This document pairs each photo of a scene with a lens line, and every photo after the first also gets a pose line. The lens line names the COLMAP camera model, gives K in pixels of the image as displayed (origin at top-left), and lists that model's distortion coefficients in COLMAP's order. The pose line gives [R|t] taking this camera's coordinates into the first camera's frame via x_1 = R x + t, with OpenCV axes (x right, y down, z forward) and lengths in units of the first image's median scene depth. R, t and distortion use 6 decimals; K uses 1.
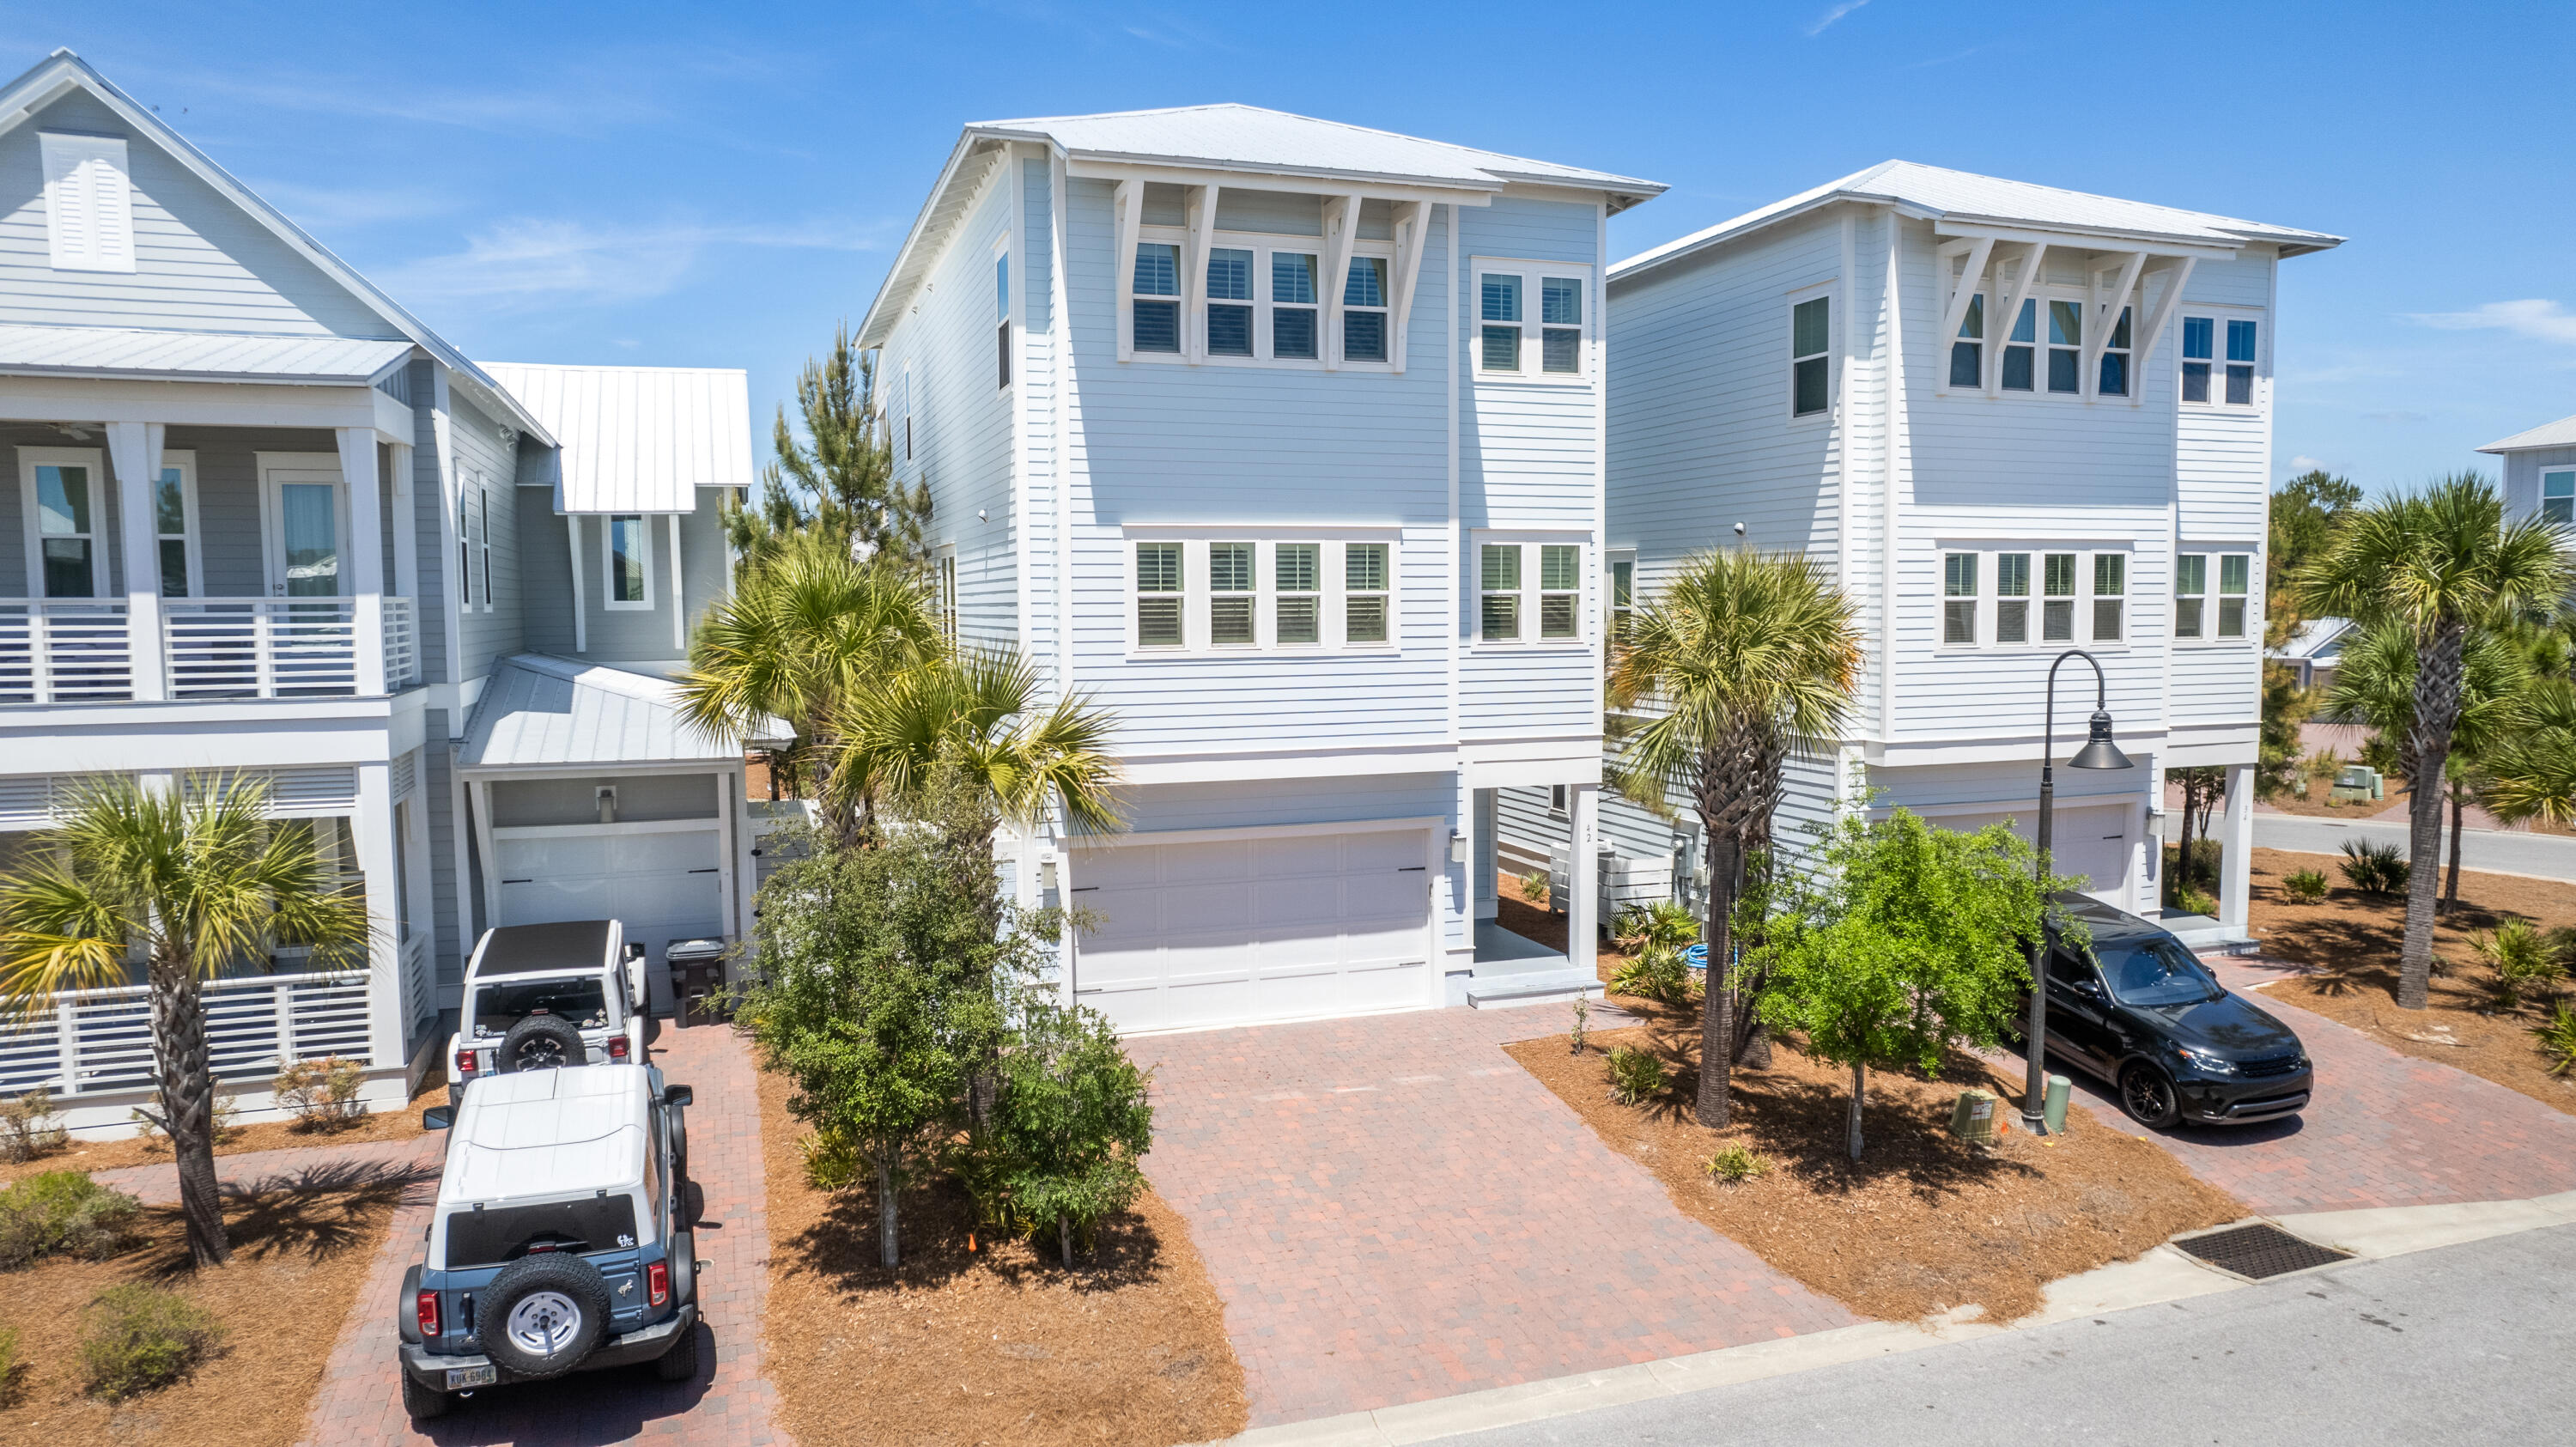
lens RADIAL K [[1624.2, 0, 1263.6], [0, 1624.2, 725.0], [0, 0, 1]] dist [-0.039487, 0.040019]
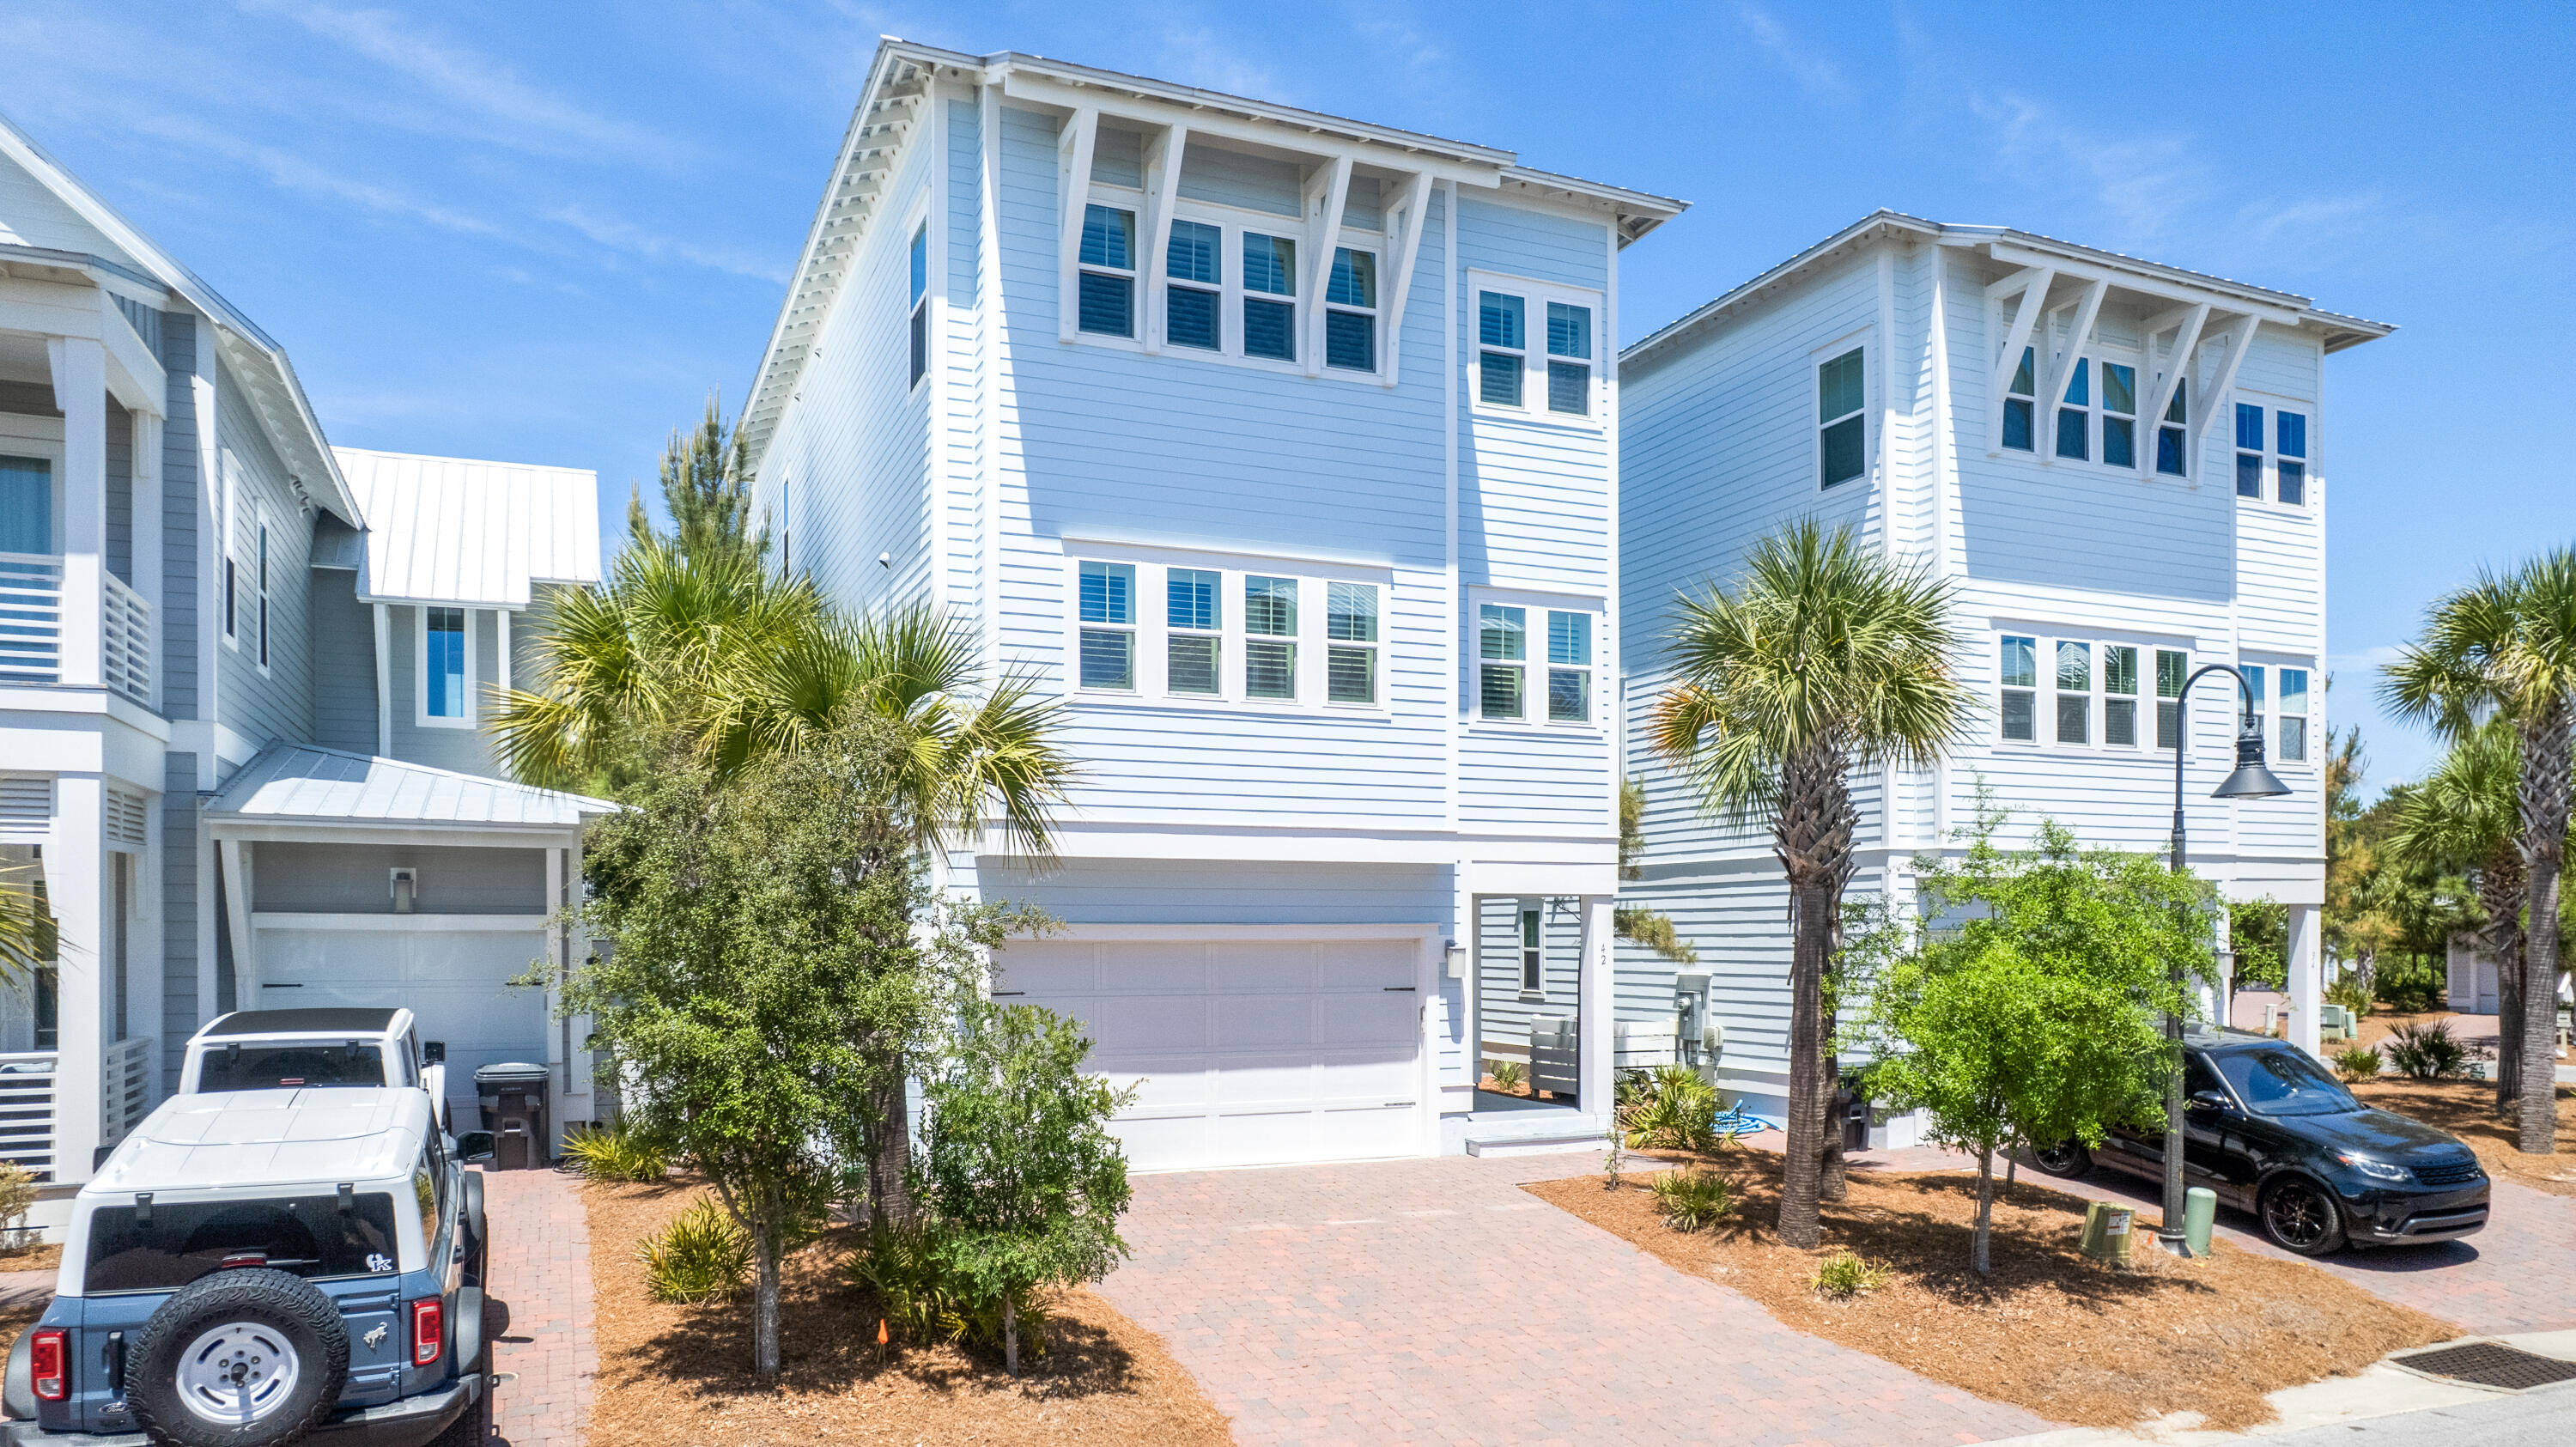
lens RADIAL K [[1674.6, 0, 1260.3], [0, 1674.6, 957.4], [0, 0, 1]] dist [-0.037806, 0.032312]
pose [[0.997231, 0.005218, 0.074185, -0.048604], [-0.000263, 0.997777, -0.066638, 0.143503], [-0.074368, 0.066434, 0.995016, 0.164510]]
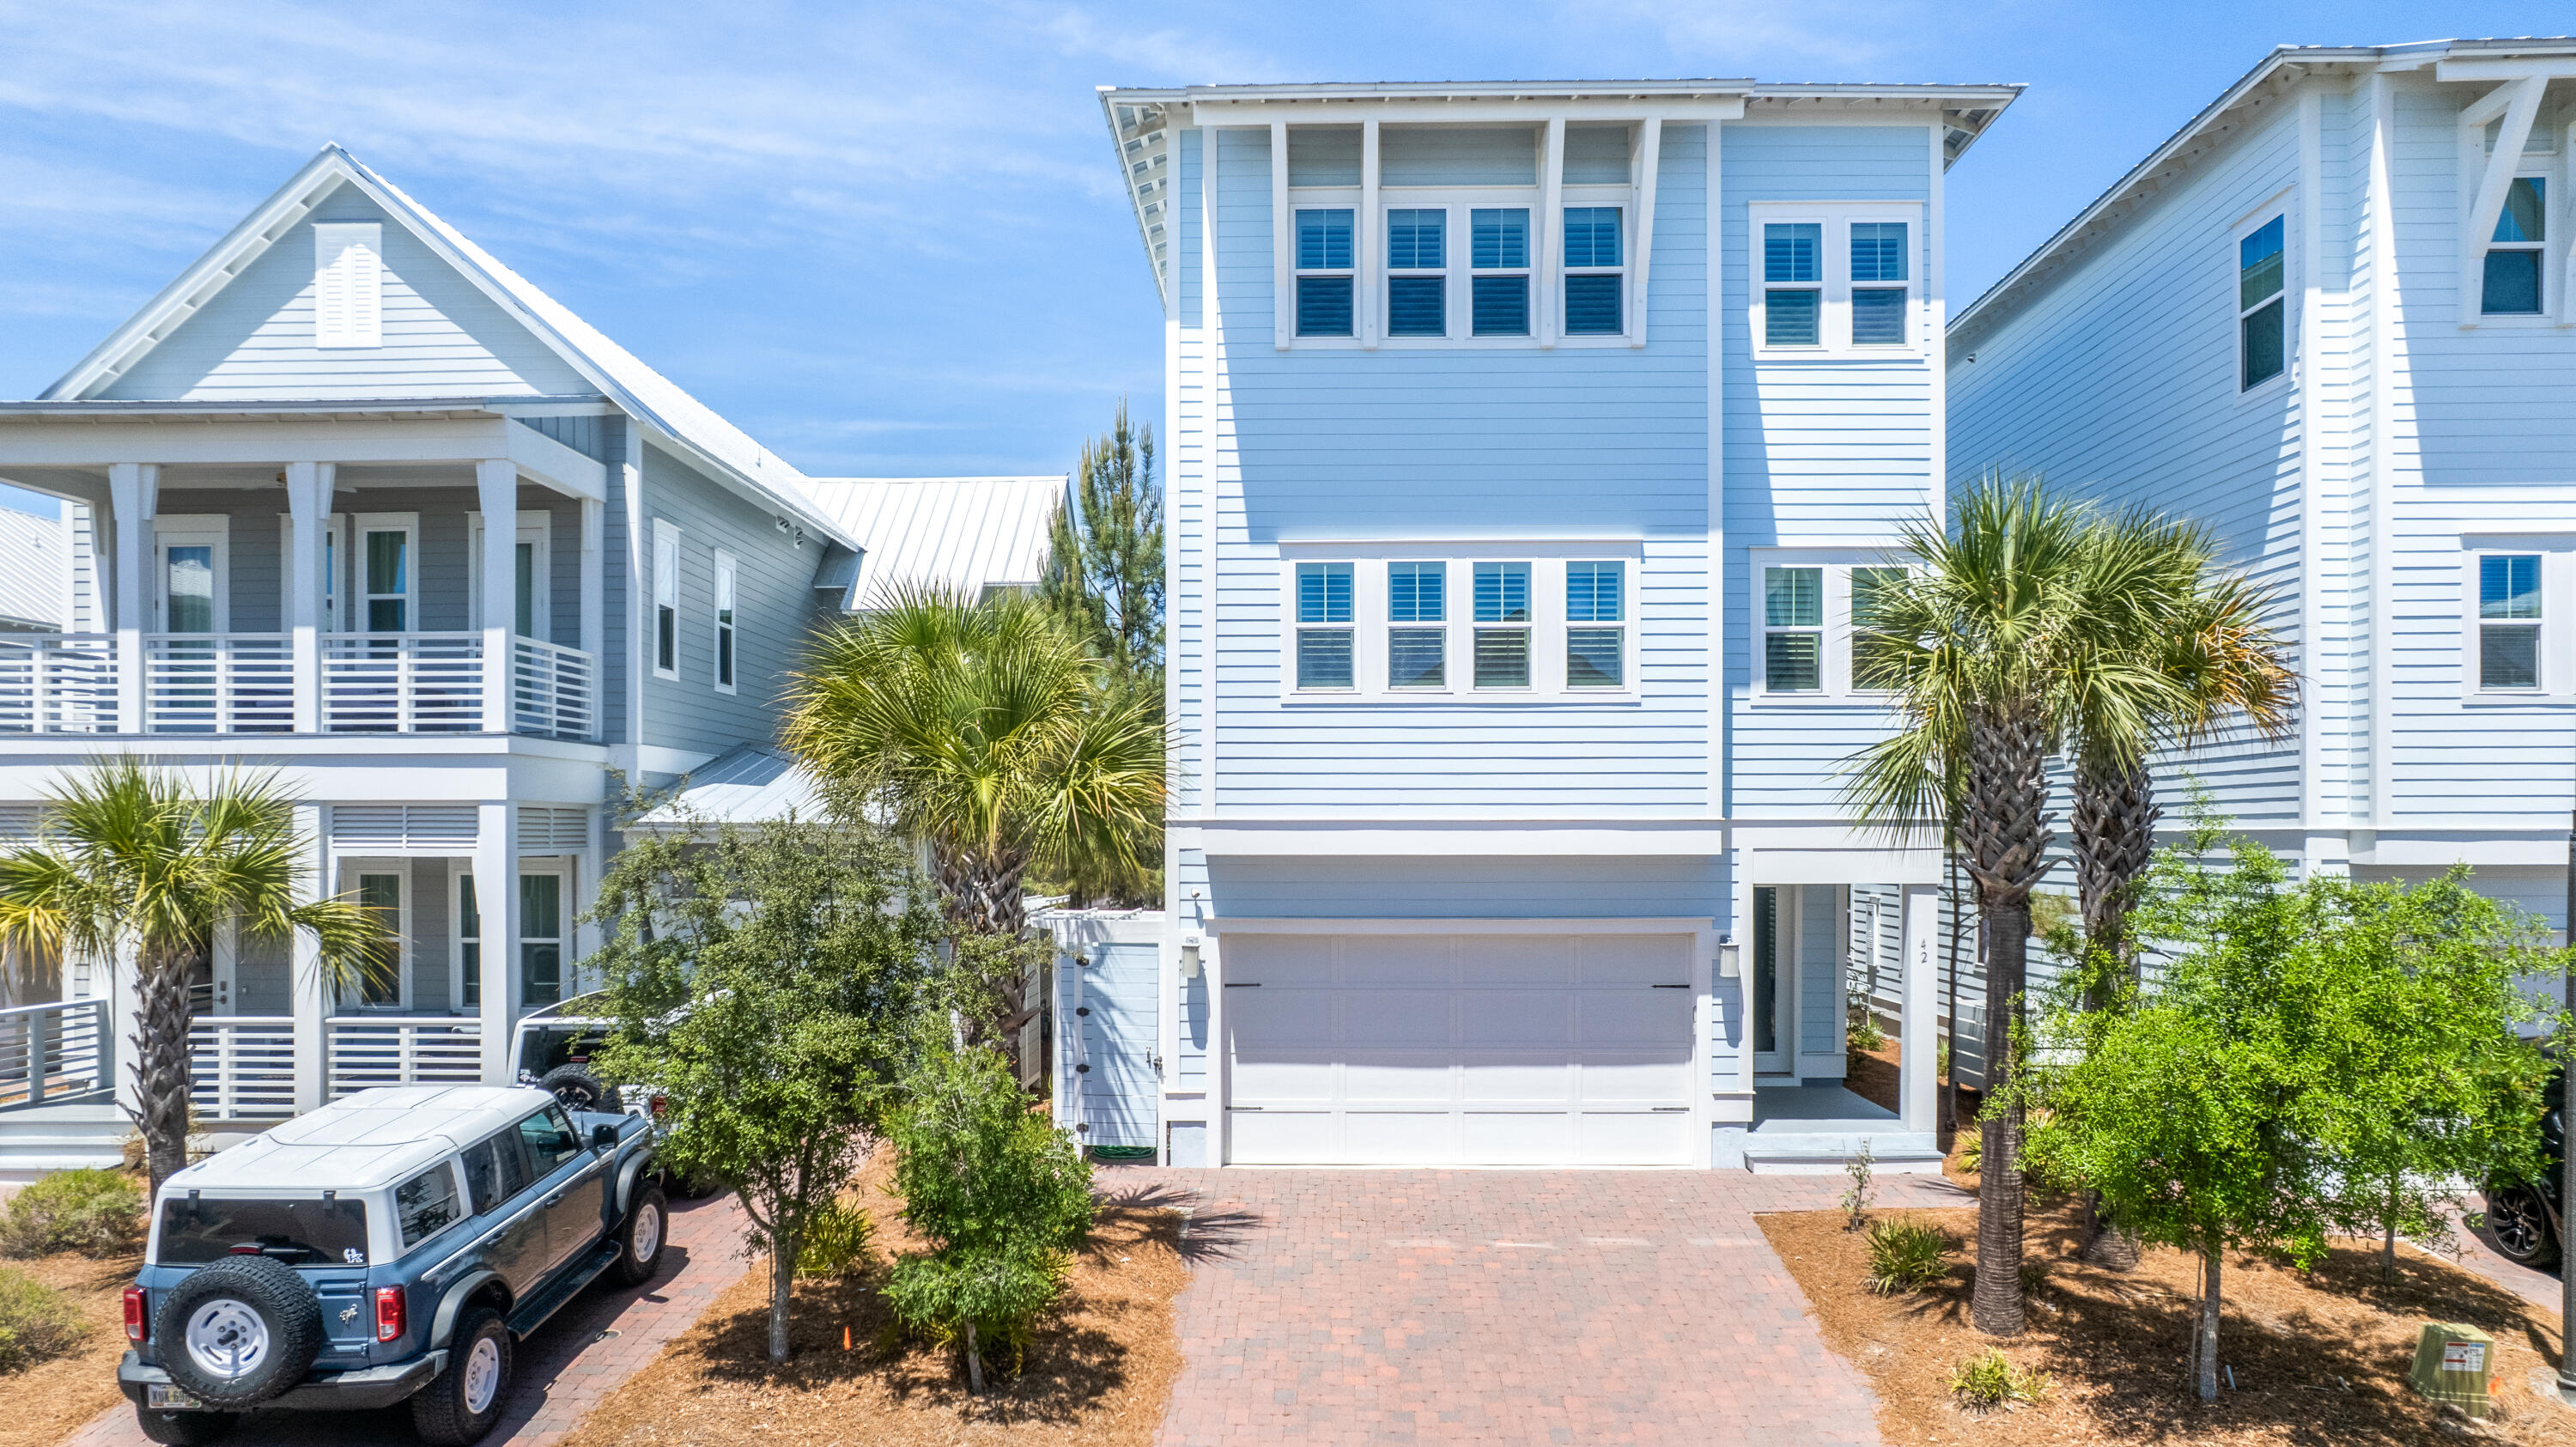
lens RADIAL K [[1648.7, 0, 1300.4], [0, 1648.7, 862.1], [0, 0, 1]] dist [-0.048380, 0.039755]
pose [[0.940561, 0.011204, -0.339441, 0.210892], [-0.032860, 0.997769, -0.058120, 0.089494], [0.338032, 0.065820, 0.938830, 0.216267]]
